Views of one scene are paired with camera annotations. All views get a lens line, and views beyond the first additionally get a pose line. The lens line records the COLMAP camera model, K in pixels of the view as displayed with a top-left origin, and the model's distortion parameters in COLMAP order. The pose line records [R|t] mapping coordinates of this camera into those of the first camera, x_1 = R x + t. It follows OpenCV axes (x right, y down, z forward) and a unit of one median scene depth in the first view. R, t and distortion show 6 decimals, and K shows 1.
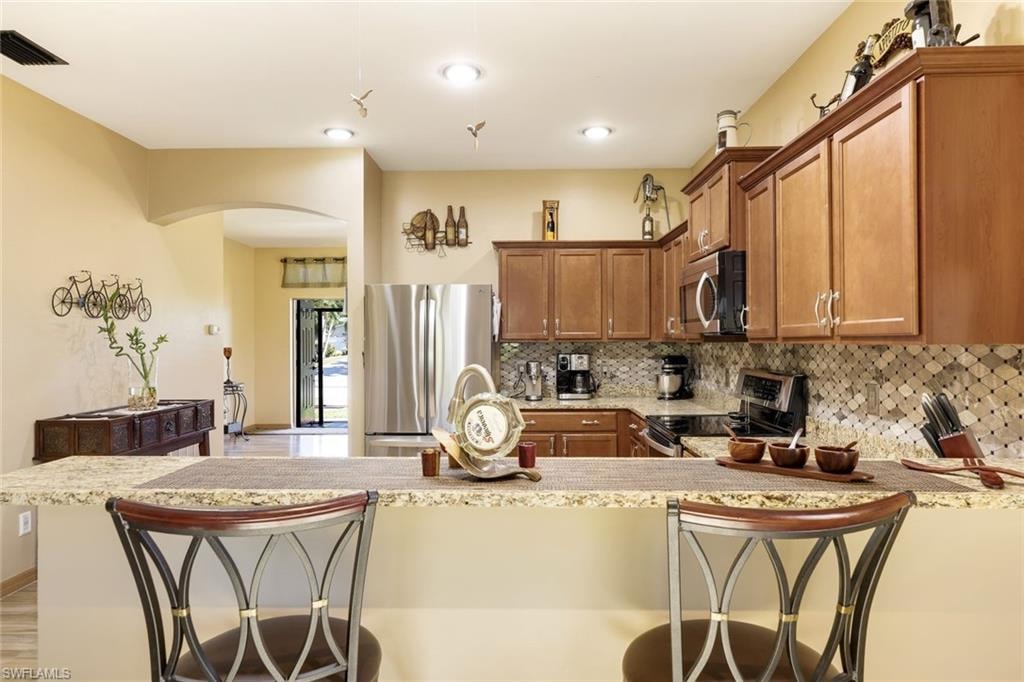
lens RADIAL K [[635.2, 0, 512.0], [0, 635.2, 341.0], [0, 0, 1]] dist [0.001972, 0.000222]
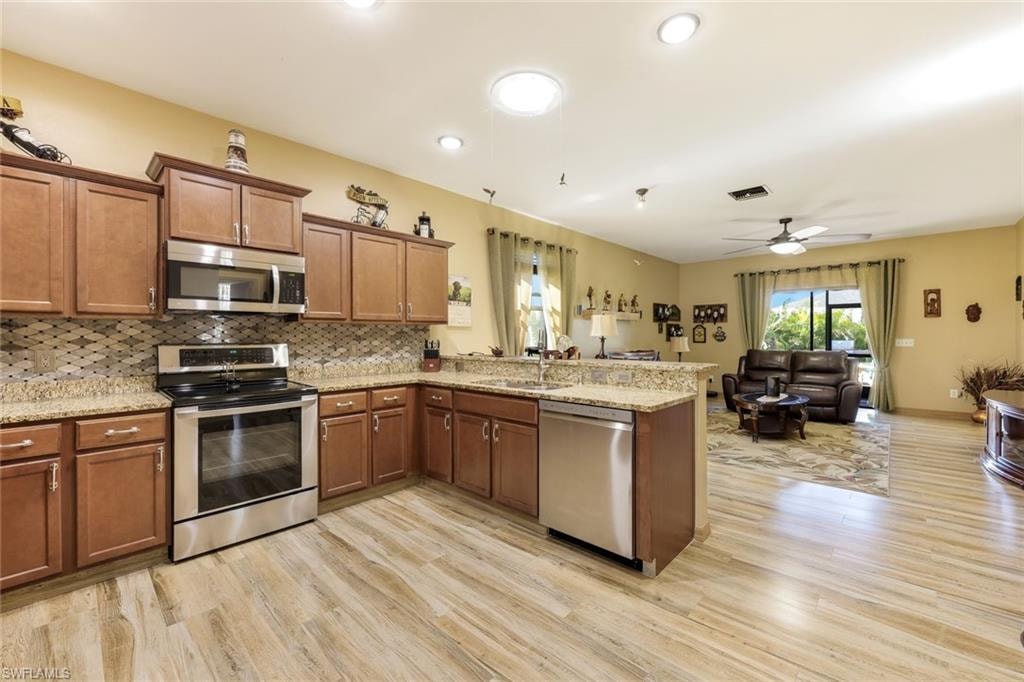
lens RADIAL K [[407.3, 0, 510.5], [0, 407.3, 336.8], [0, 0, 1]] dist [0.004183, -0.000255]
pose [[-0.734147, 0.005059, 0.678972, -0.396278], [0.008204, 0.999965, 0.001419, 0.025825], [-0.678941, 0.006612, -0.734163, 0.836154]]
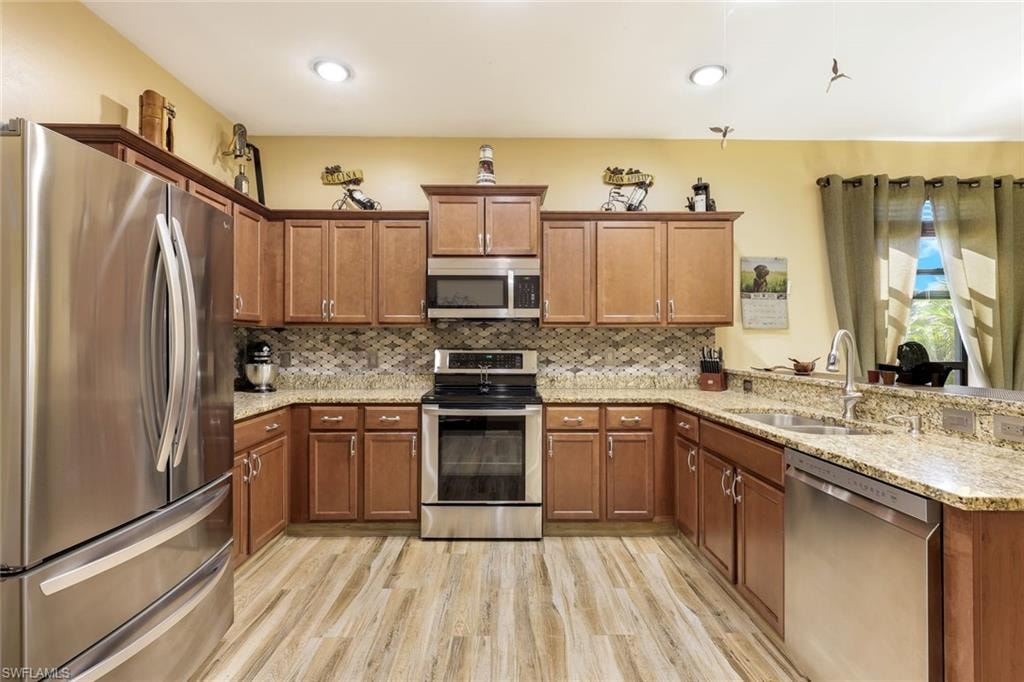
lens RADIAL K [[485.1, 0, 518.3], [0, 485.1, 339.0], [0, 0, 1]] dist [-0.000590, -0.000465]
pose [[-0.035379, 0.010867, 0.999315, -0.435911], [0.001766, 0.999940, -0.010812, 0.026477], [-0.999372, 0.001382, -0.035396, 0.664343]]
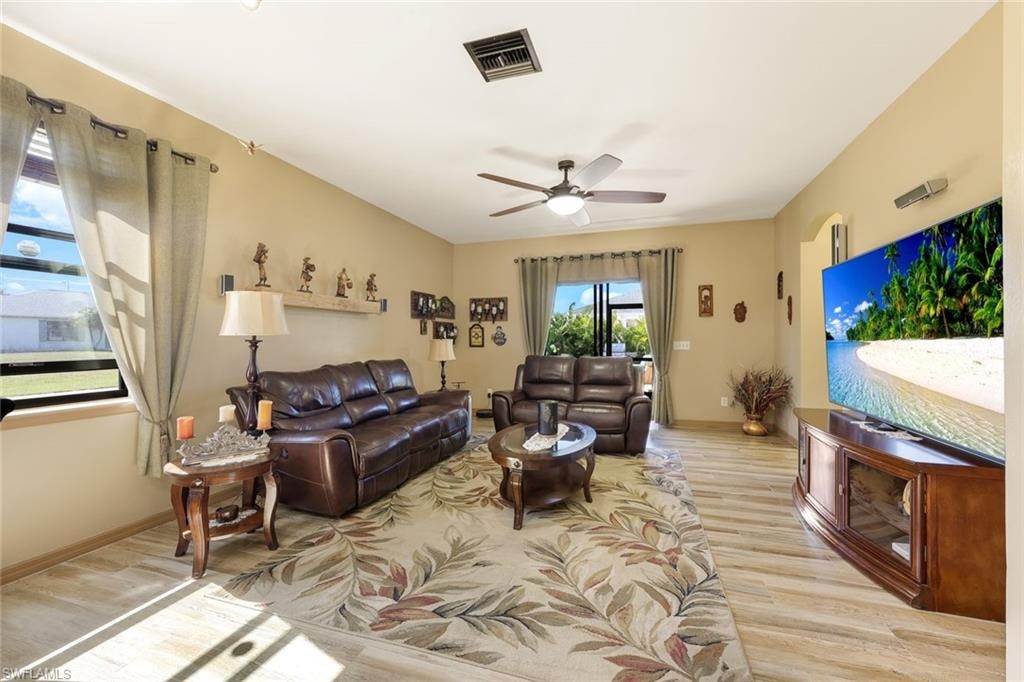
lens RADIAL K [[406.1, 0, 503.5], [0, 406.1, 343.3], [0, 0, 1]] dist [-0.000911, -0.000089]
pose [[-0.948874, 0.002993, 0.315640, -0.319365], [0.007166, 0.999902, 0.012061, 0.033347], [-0.315573, 0.013706, -0.948802, 0.272471]]
